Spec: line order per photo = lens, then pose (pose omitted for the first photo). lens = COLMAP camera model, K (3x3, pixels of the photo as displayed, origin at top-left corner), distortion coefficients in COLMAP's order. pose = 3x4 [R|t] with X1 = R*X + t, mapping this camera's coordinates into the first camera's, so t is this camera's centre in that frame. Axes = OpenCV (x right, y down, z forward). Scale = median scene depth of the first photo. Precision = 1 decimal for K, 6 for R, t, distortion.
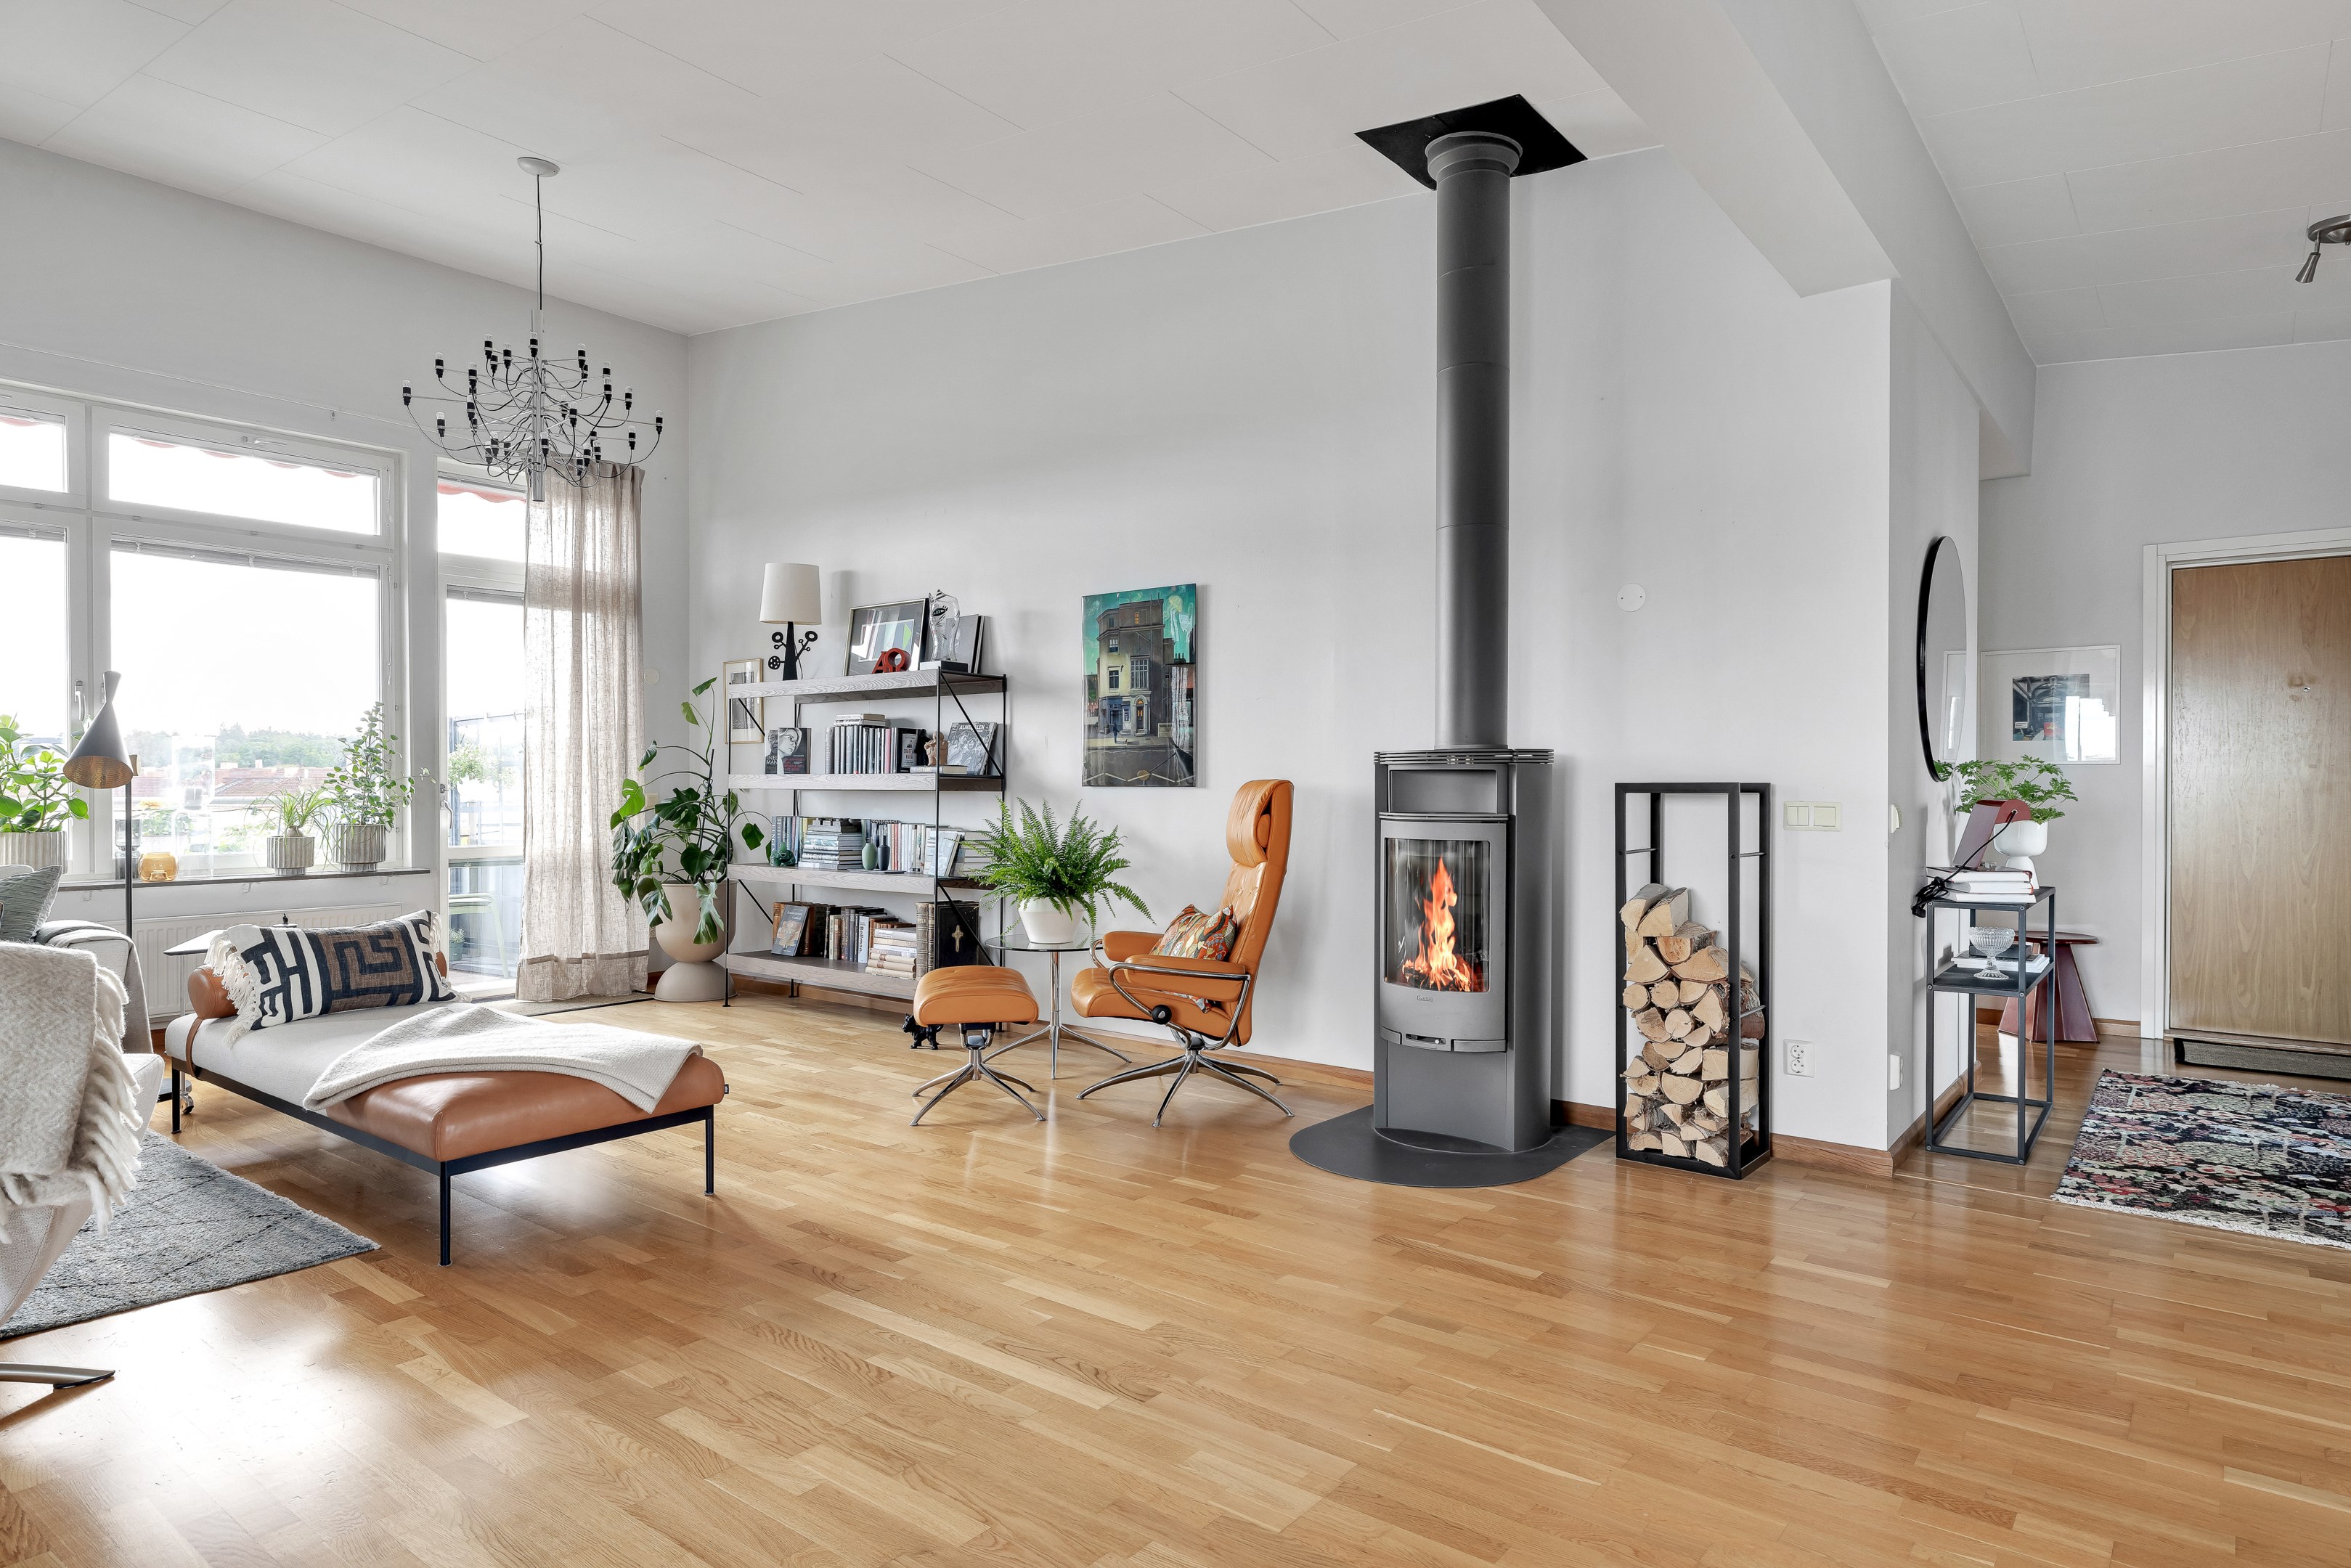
lens RADIAL K [[1340.3, 0, 1164.4], [0, 1340.3, 793.5], [0, 0, 1]] dist [0.002967, 0.001113]
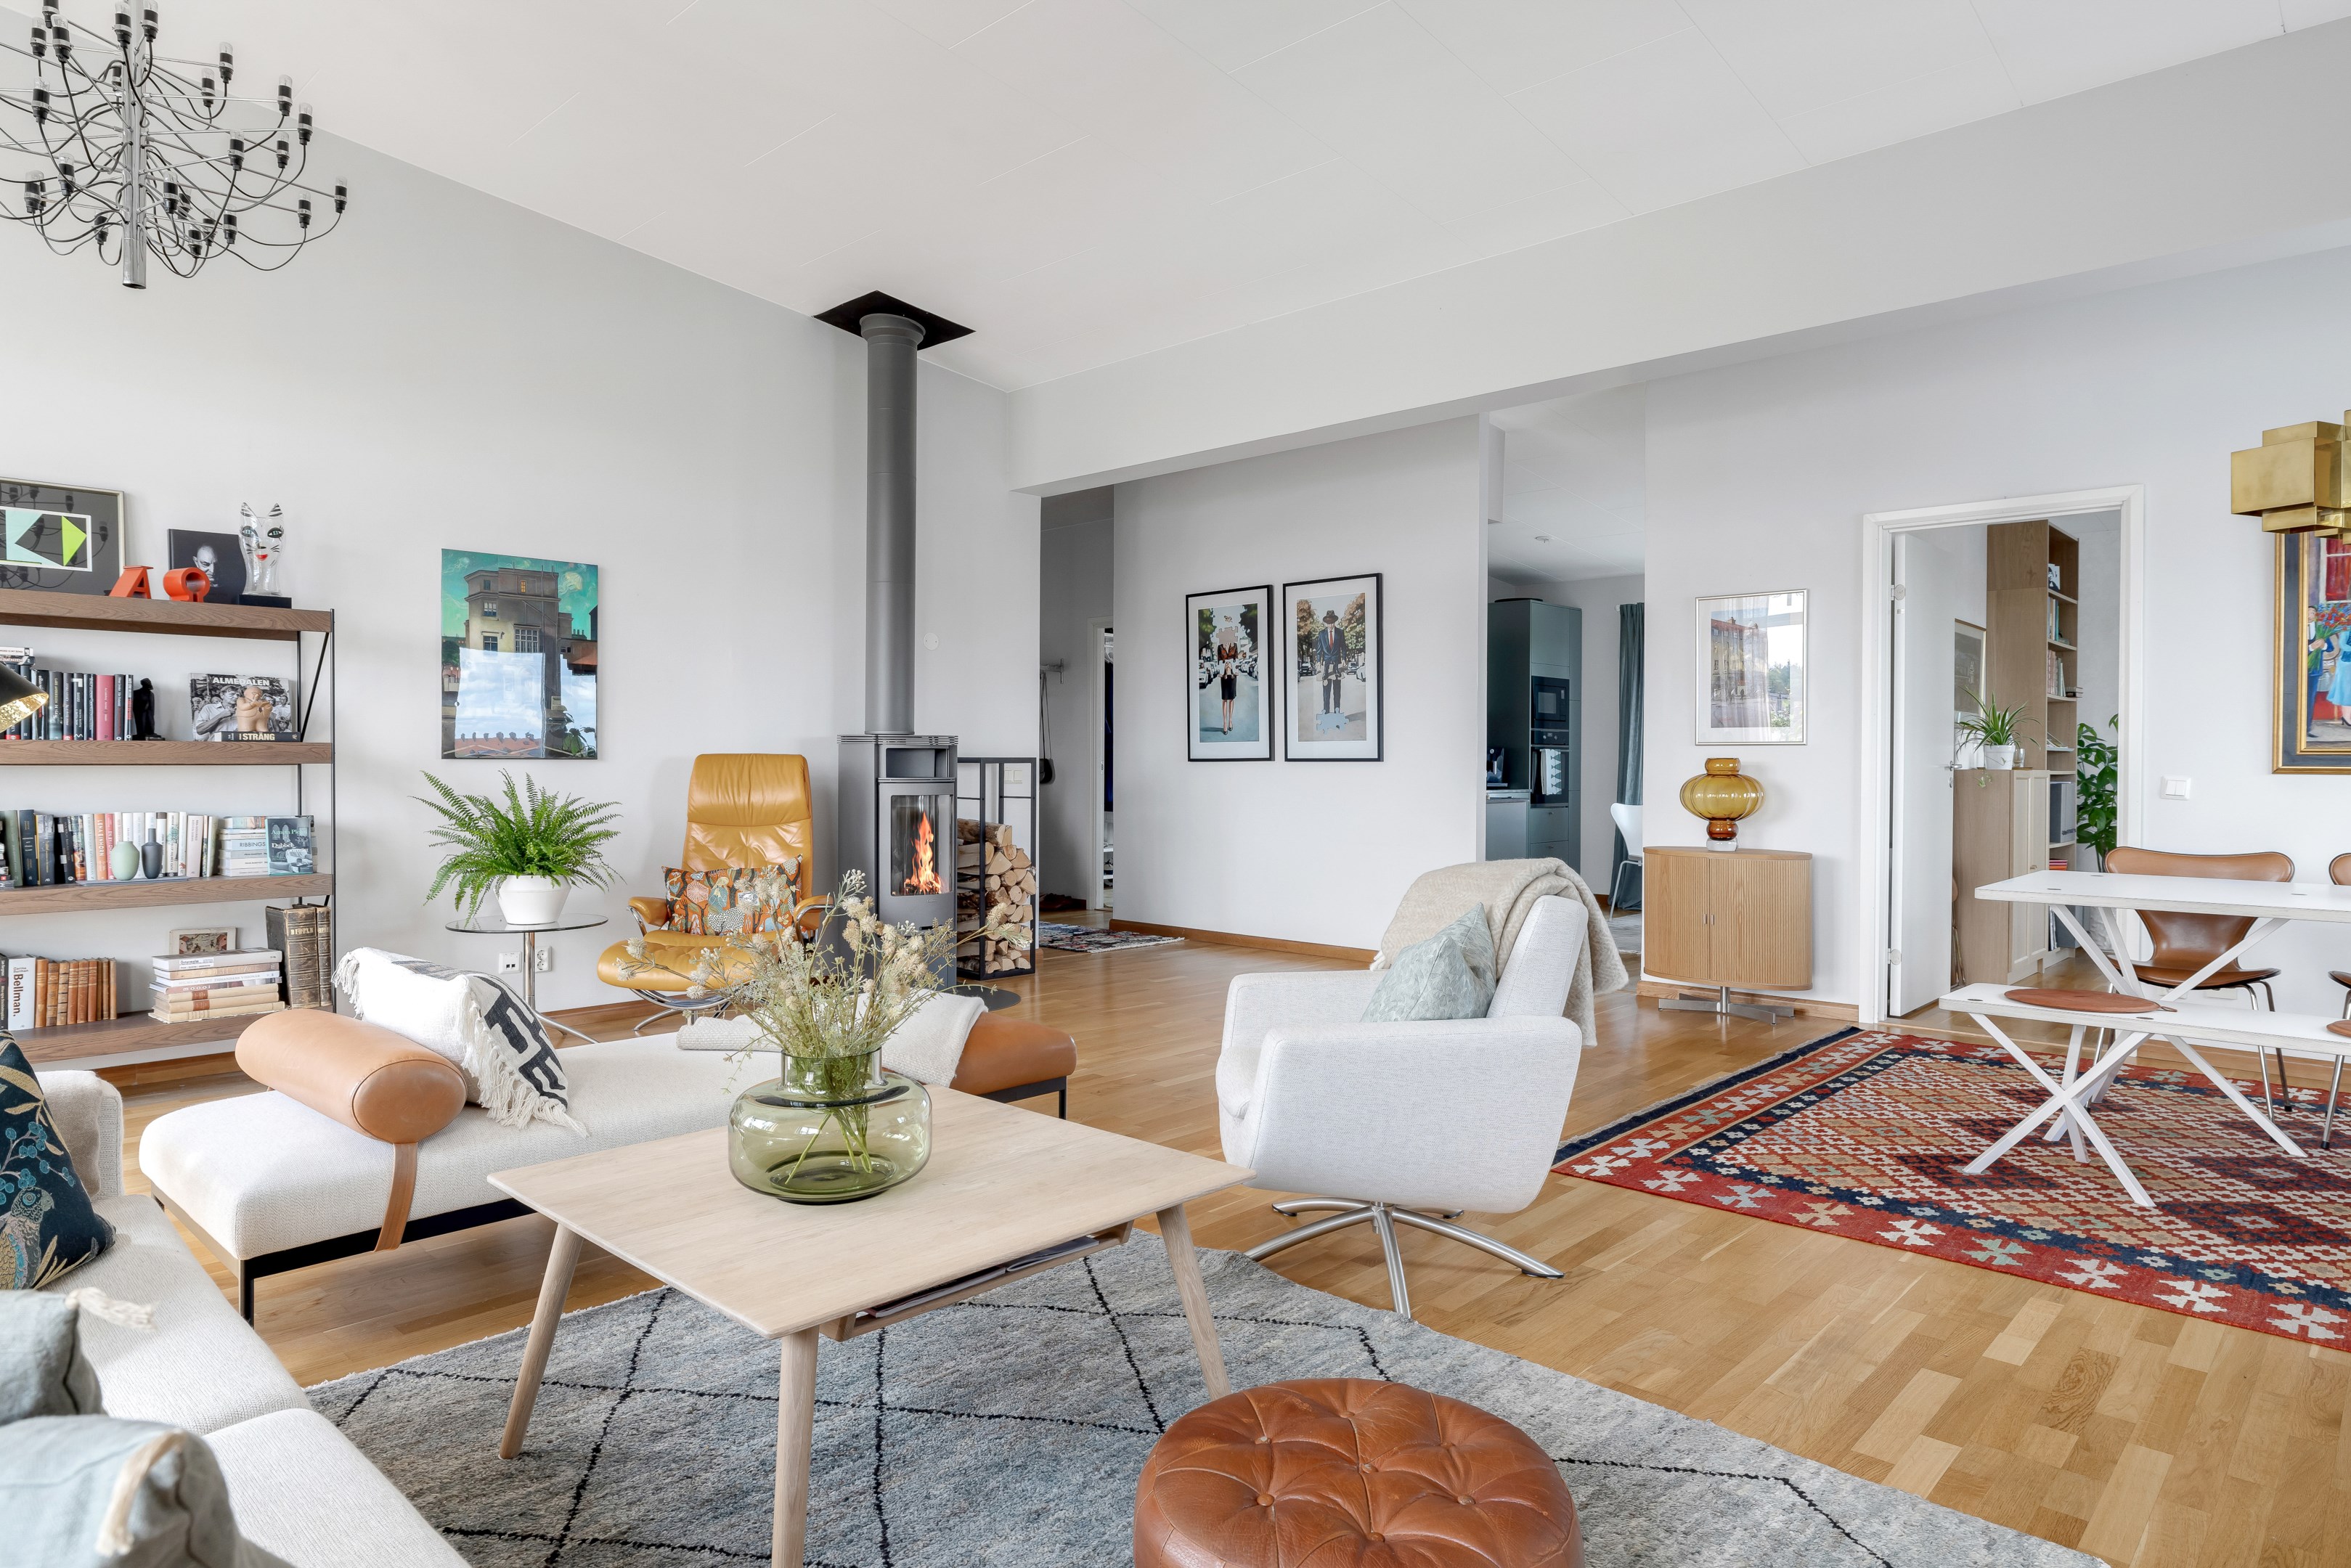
lens RADIAL K [[1369.1, 0, 1170.9], [0, 1369.1, 774.6], [0, 0, 1]] dist [-0.003056, 0.000718]
pose [[0.079968, -0.011414, 0.996732, -0.941203], [0.003832, 0.999931, 0.011143, -0.003214], [-0.996790, 0.002929, 0.080007, 0.437166]]
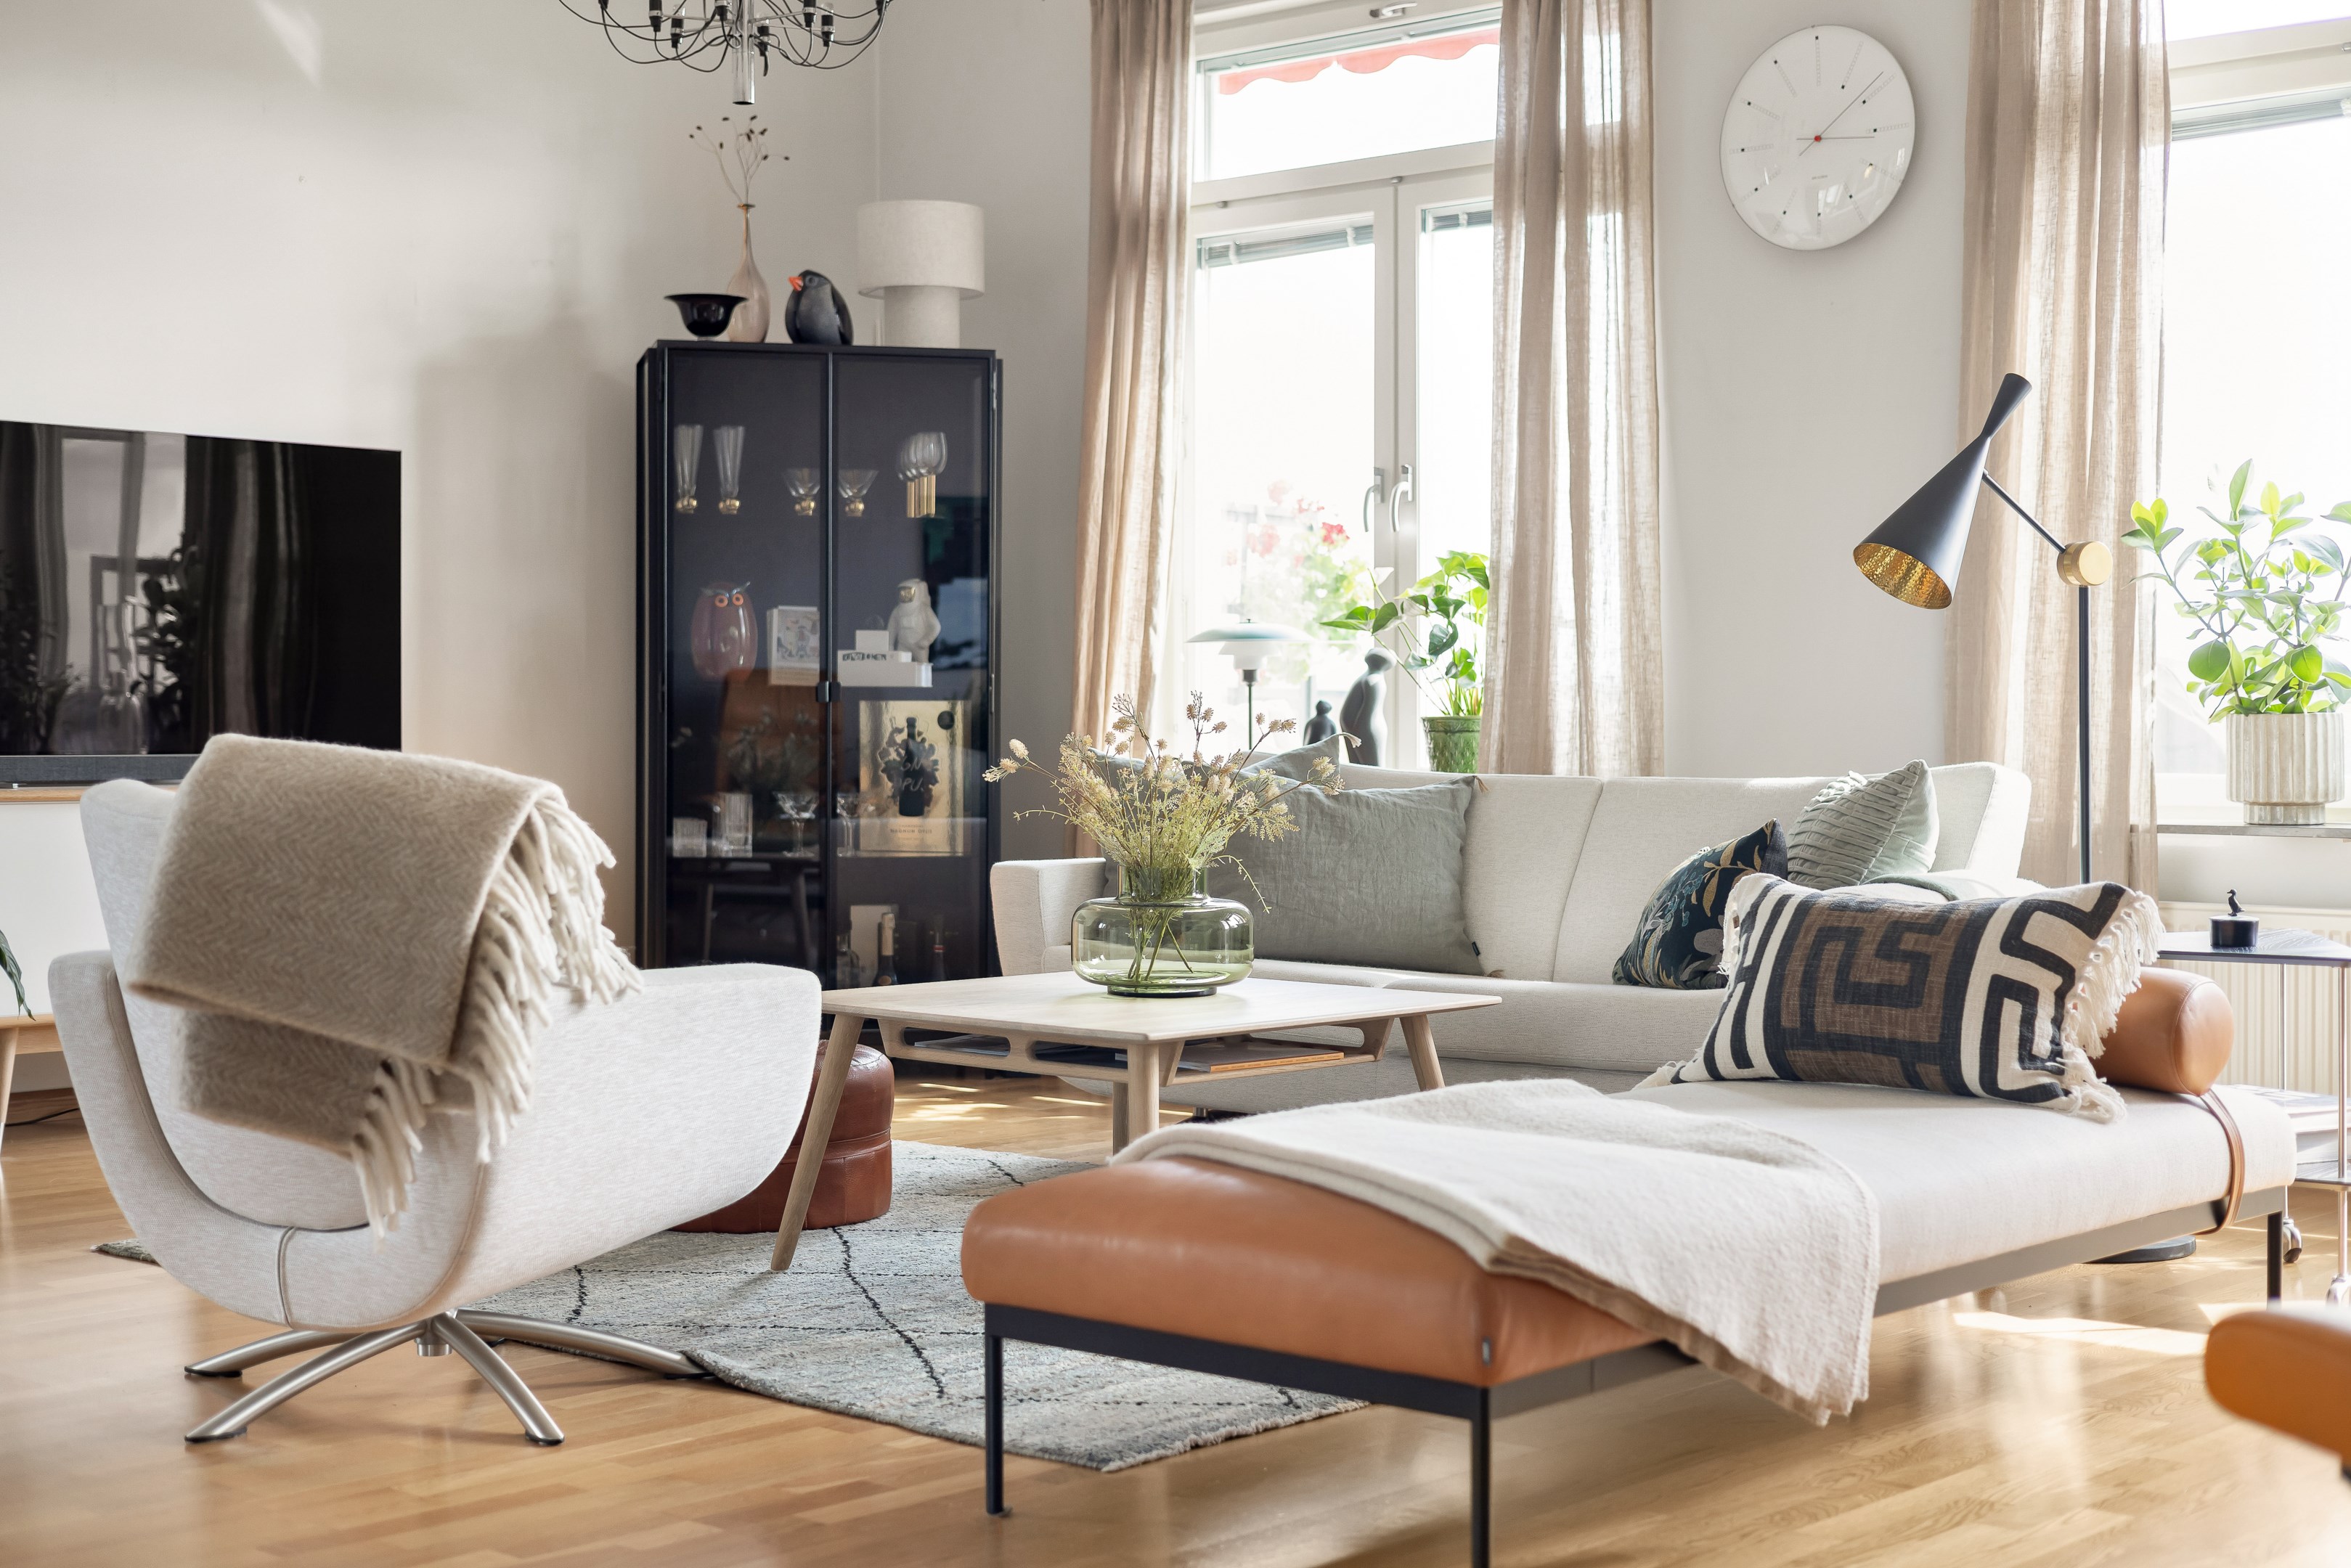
lens RADIAL K [[3263.4, 0, 1189.0], [0, 3263.4, 783.8], [0, 0, 1]] dist [-0.000840, 0.016426]
pose [[-0.054231, 0.018644, -0.998354, 0.354999], [-0.010524, 0.999759, 0.019242, 0.032229], [0.998473, 0.011550, -0.054022, 0.615402]]
